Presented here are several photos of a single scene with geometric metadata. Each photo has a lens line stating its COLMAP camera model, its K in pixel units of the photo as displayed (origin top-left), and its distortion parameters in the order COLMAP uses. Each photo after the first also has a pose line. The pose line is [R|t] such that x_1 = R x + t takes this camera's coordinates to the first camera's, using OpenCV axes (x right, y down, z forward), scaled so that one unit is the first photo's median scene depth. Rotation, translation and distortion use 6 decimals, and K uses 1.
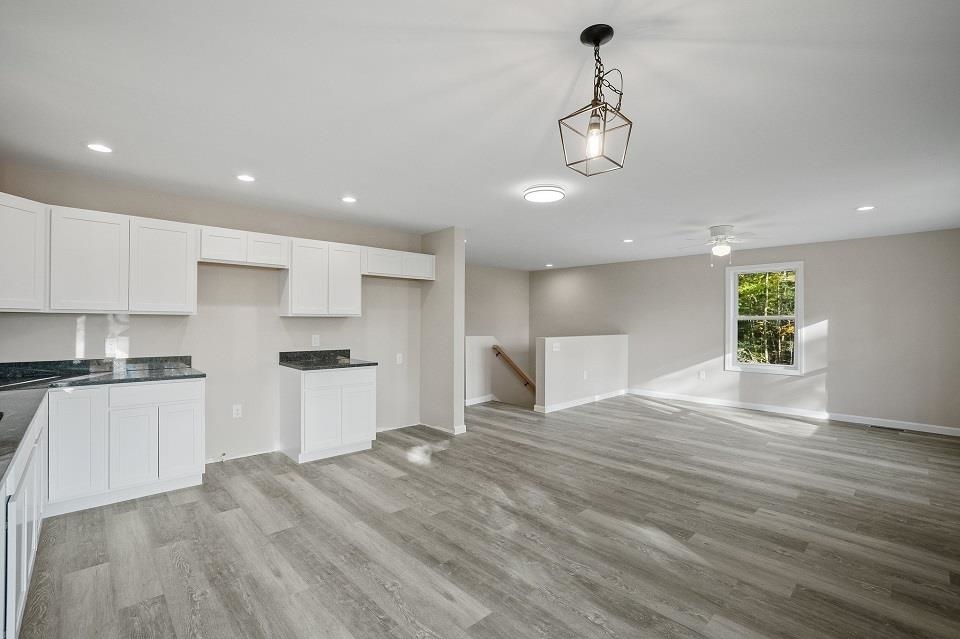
lens RADIAL K [[427.9, 0, 479.1], [0, 427.9, 322.5], [0, 0, 1]] dist [-0.004895, 0.003623]
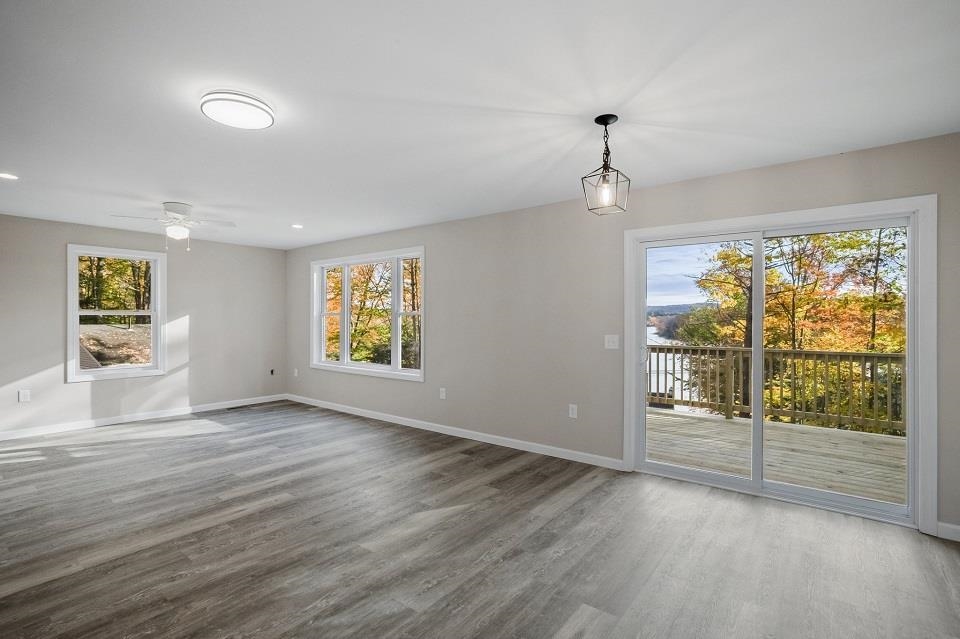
lens RADIAL K [[447.5, 0, 479.8], [0, 447.5, 317.3], [0, 0, 1]] dist [-0.017949, 0.000626]
pose [[-0.136504, -0.000140, 0.990640, -0.530043], [-0.000893, 1.000000, 0.000018, -0.004353], [-0.990639, -0.000883, -0.136504, 0.745609]]
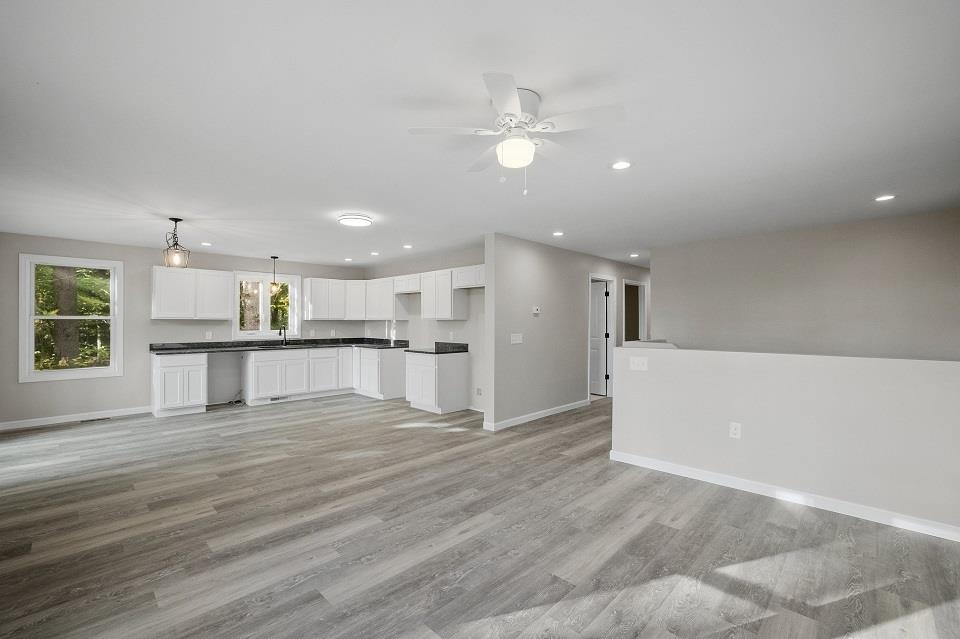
lens RADIAL K [[412.6, 0, 480.8], [0, 412.6, 326.4], [0, 0, 1]] dist [-0.040206, 0.012350]
pose [[0.027889, 0.005775, -0.999594, 1.351898], [-0.000519, 0.999983, 0.005763, 0.001451], [0.999611, 0.000359, 0.027891, 1.337997]]
